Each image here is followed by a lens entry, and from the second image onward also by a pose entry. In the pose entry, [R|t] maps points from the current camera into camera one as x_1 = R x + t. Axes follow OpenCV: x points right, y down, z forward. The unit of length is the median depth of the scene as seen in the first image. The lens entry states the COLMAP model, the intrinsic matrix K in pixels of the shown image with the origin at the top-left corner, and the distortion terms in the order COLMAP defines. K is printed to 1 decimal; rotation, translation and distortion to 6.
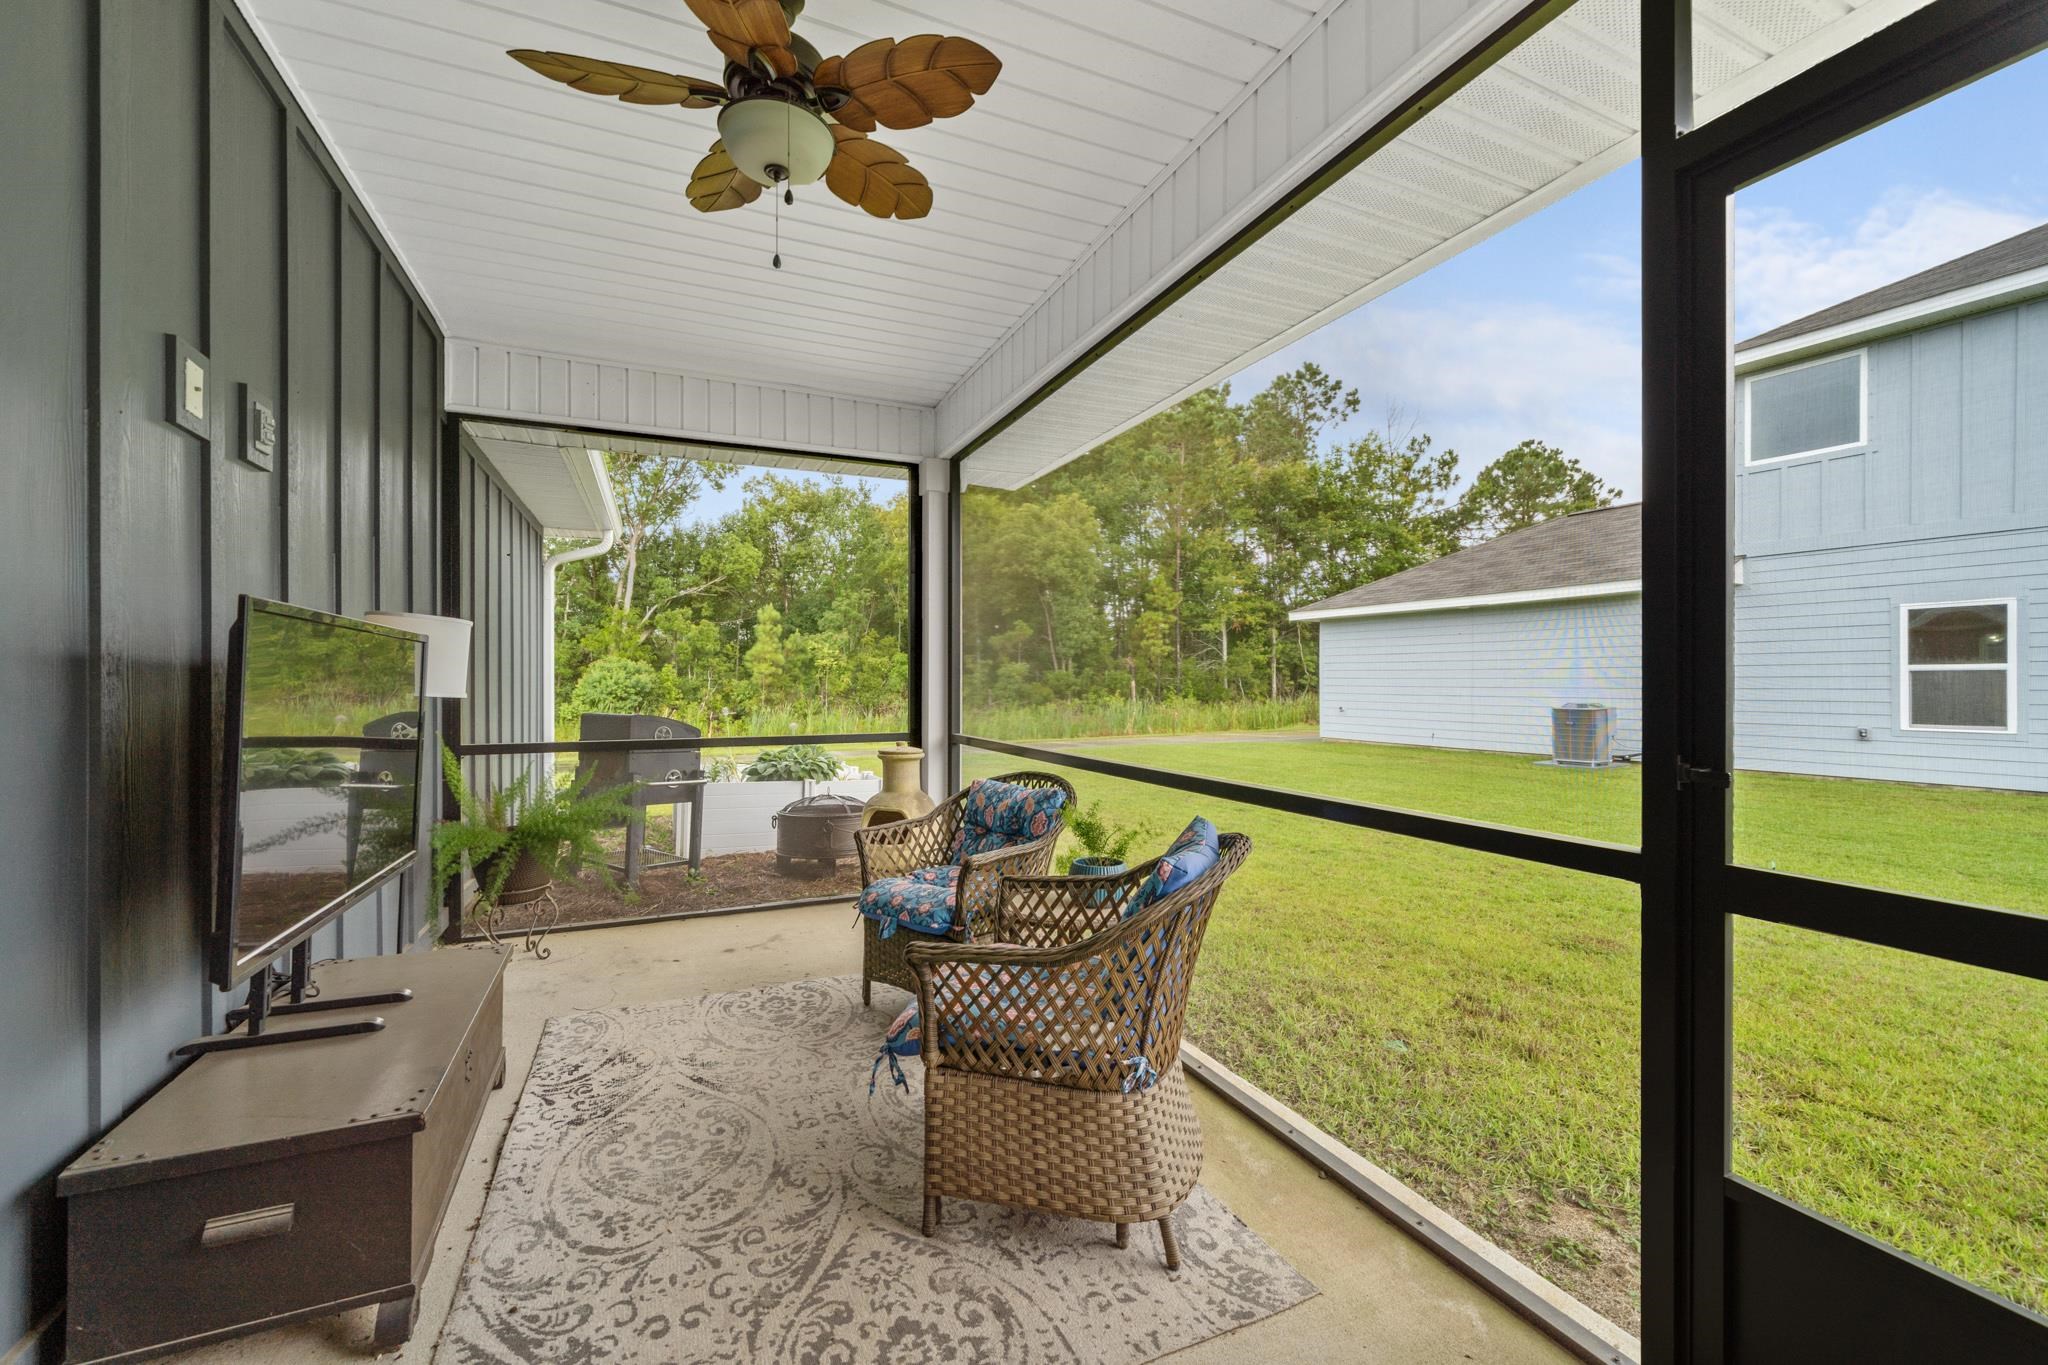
lens RADIAL K [[808.5, 0, 1017.6], [0, 808.5, 680.1], [0, 0, 1]] dist [0.003150, -0.000042]
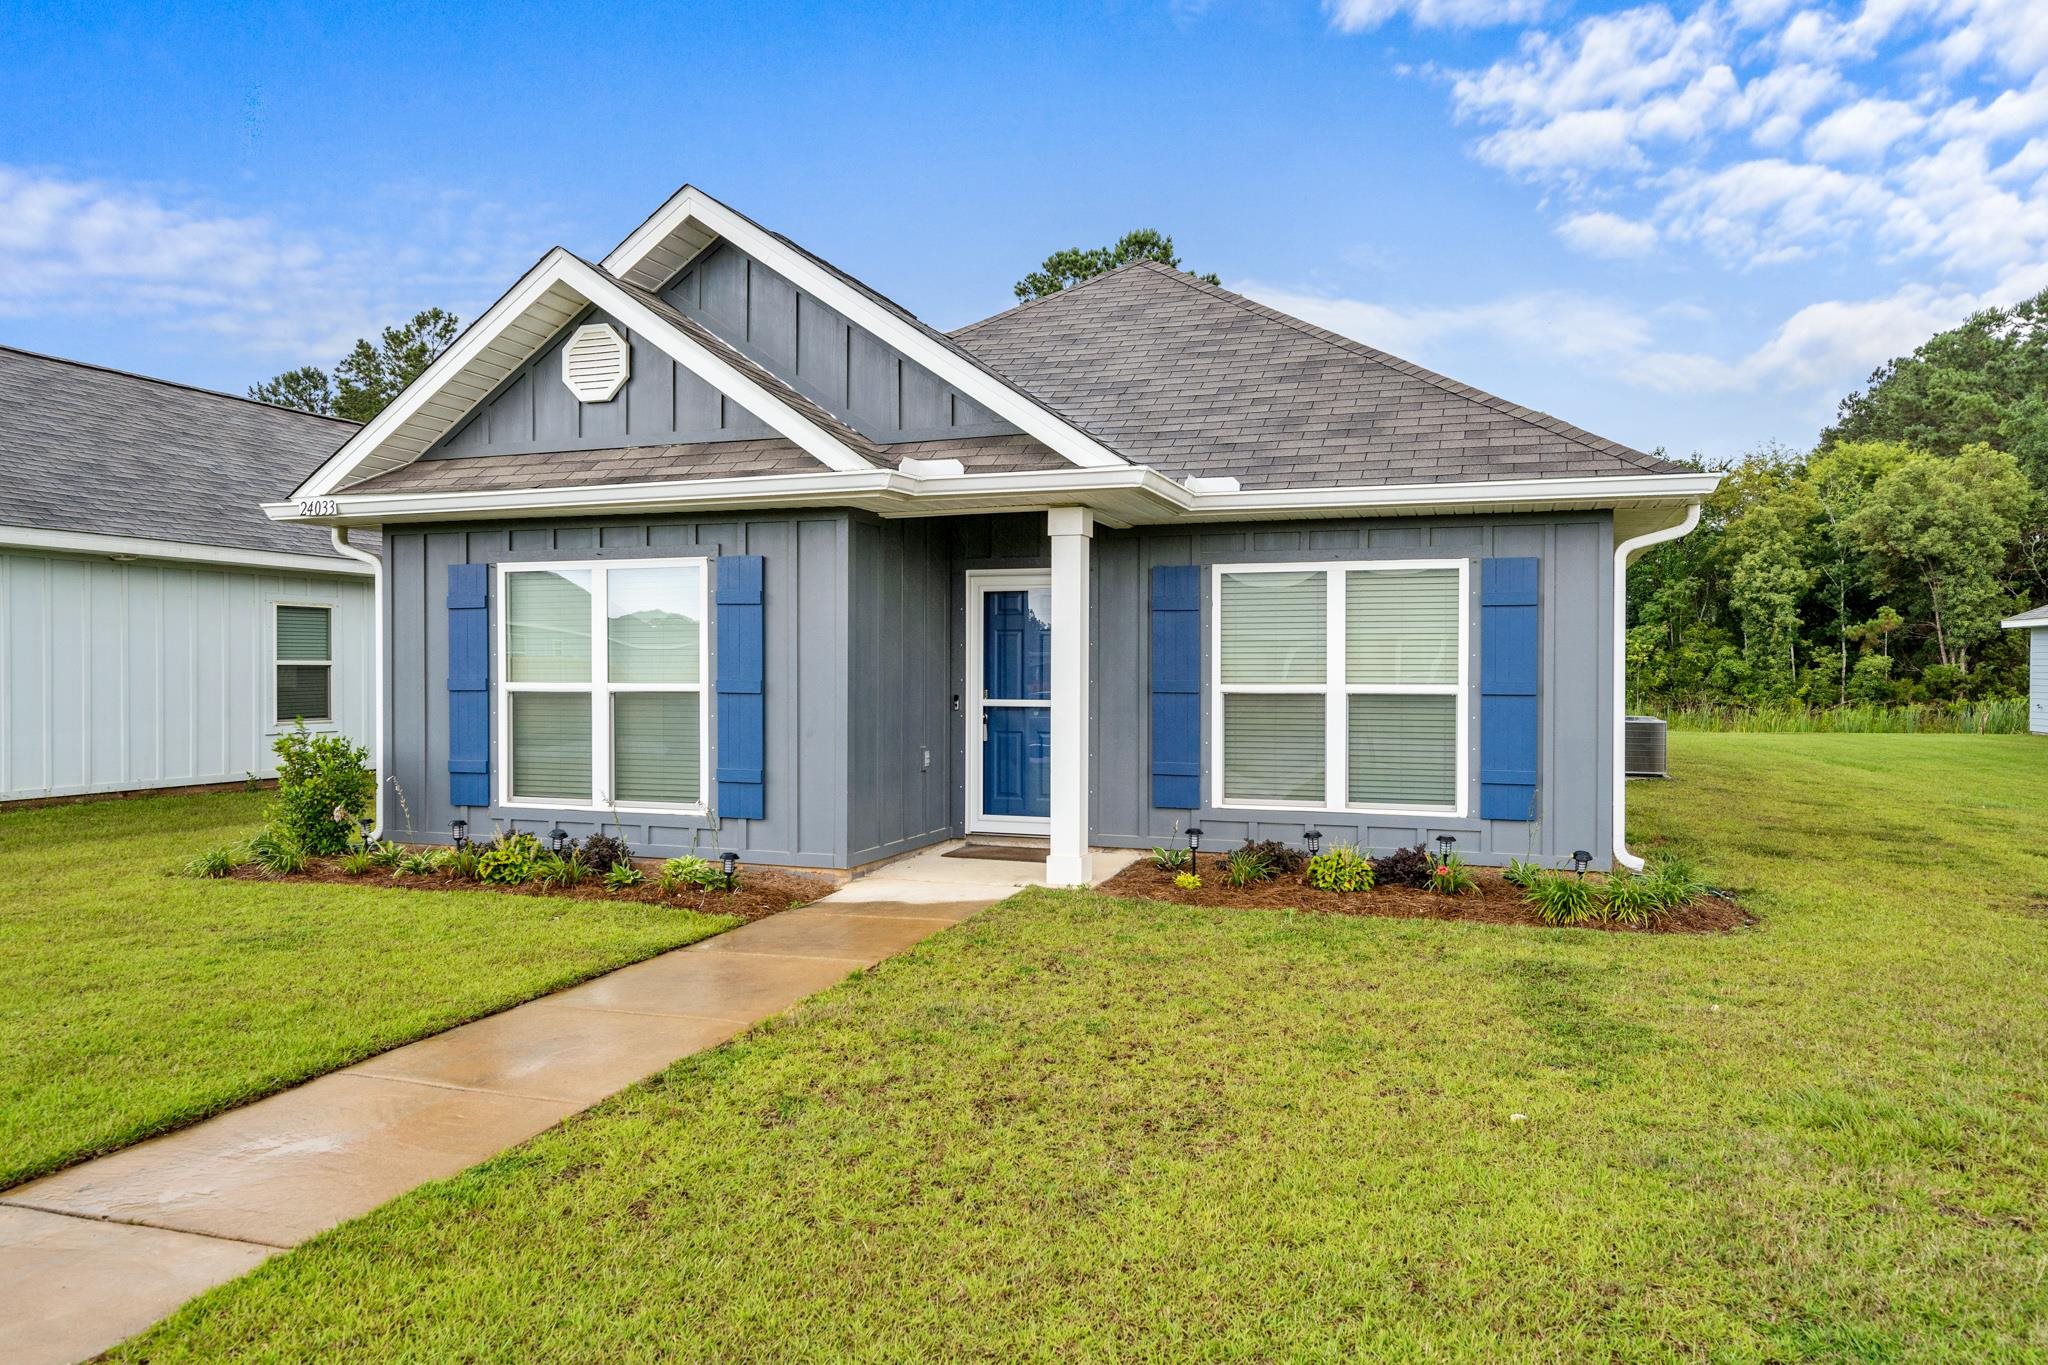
lens RADIAL K [[1368.9, 0, 1023.5], [0, 1368.9, 689.8], [0, 0, 1]] dist [-0.009987, -0.002268]
pose [[0.746266, 0.014338, -0.665493, 0.283599], [-0.006130, 0.999874, 0.014668, -0.001057], [0.665619, -0.006867, 0.746260, -0.685076]]
